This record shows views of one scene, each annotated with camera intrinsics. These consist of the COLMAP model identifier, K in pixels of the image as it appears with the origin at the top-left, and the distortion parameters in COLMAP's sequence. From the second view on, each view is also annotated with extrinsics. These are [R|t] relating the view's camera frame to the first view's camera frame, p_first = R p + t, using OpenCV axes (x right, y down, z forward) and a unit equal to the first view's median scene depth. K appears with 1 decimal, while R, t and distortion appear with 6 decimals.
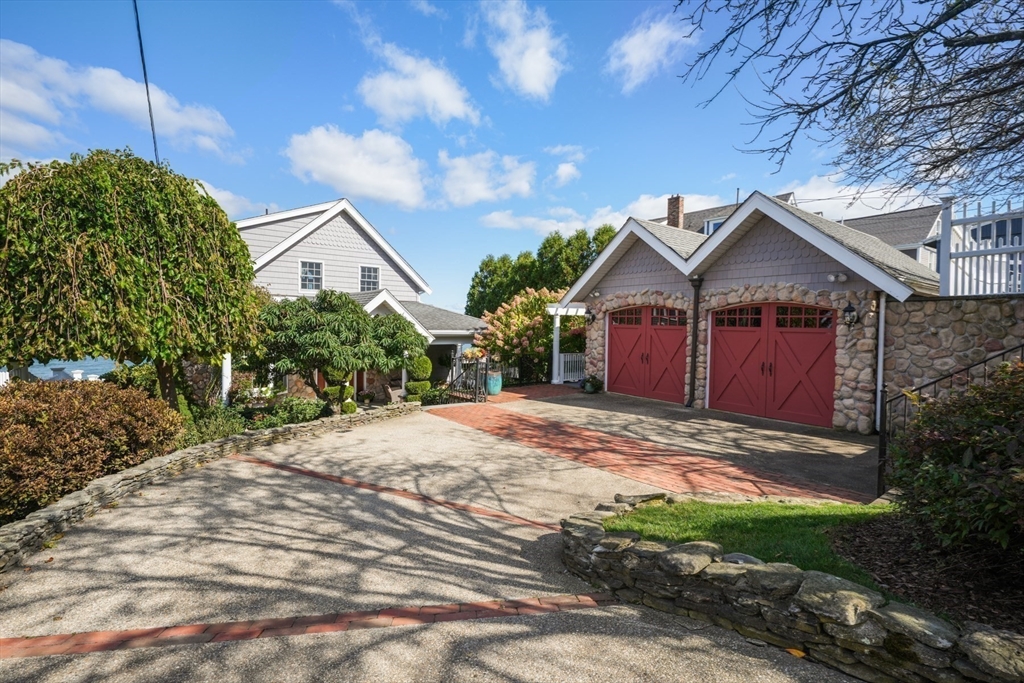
lens RADIAL K [[472.0, 0, 512.4], [0, 472.0, 339.4], [0, 0, 1]] dist [-0.000162, -0.000008]
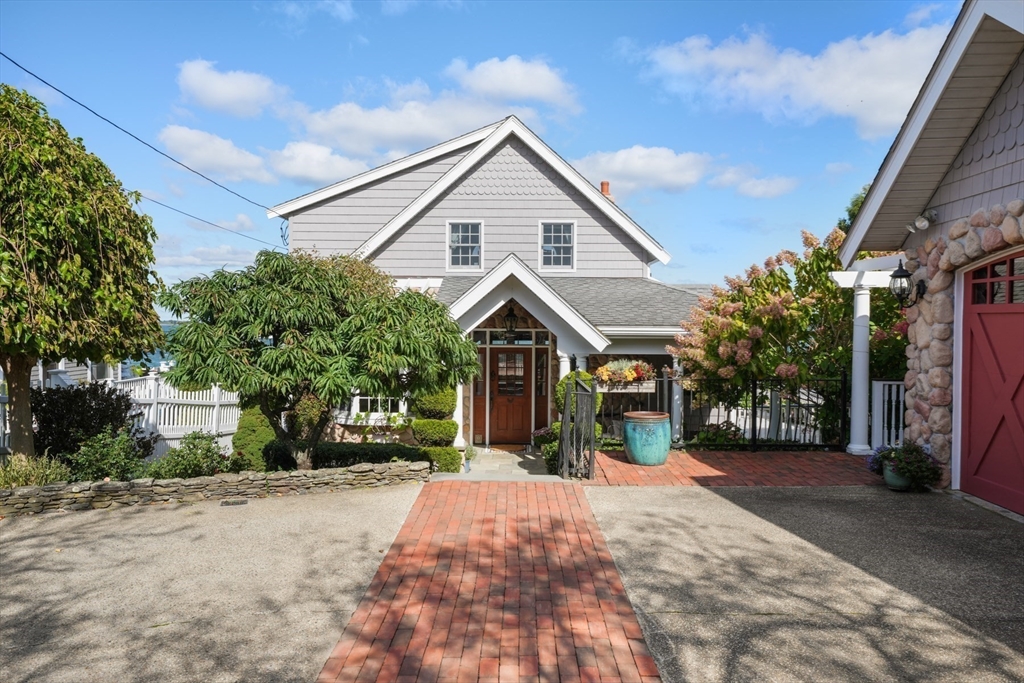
lens RADIAL K [[687.0, 0, 511.9], [0, 687.0, 342.3], [0, 0, 1]] dist [-0.000562, -0.001006]
pose [[0.776813, 0.007902, -0.629682, 0.223499], [-0.014257, 0.999886, -0.005042, 0.003262], [0.629570, 0.012894, 0.776837, 0.319920]]
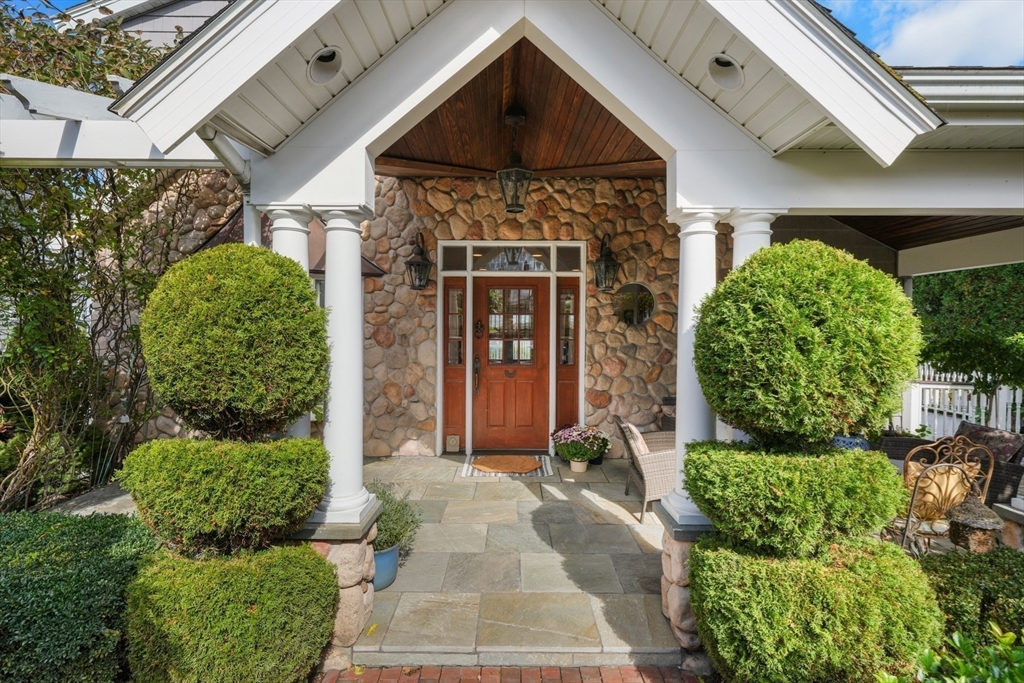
lens RADIAL K [[472.0, 0, 512.8], [0, 472.0, 336.8], [0, 0, 1]] dist [-0.000162, -0.000008]
pose [[0.789581, 0.004843, -0.613627, -0.164751], [-0.012614, 0.999886, -0.008340, 0.055543], [0.613516, 0.014326, 0.789552, 0.787801]]
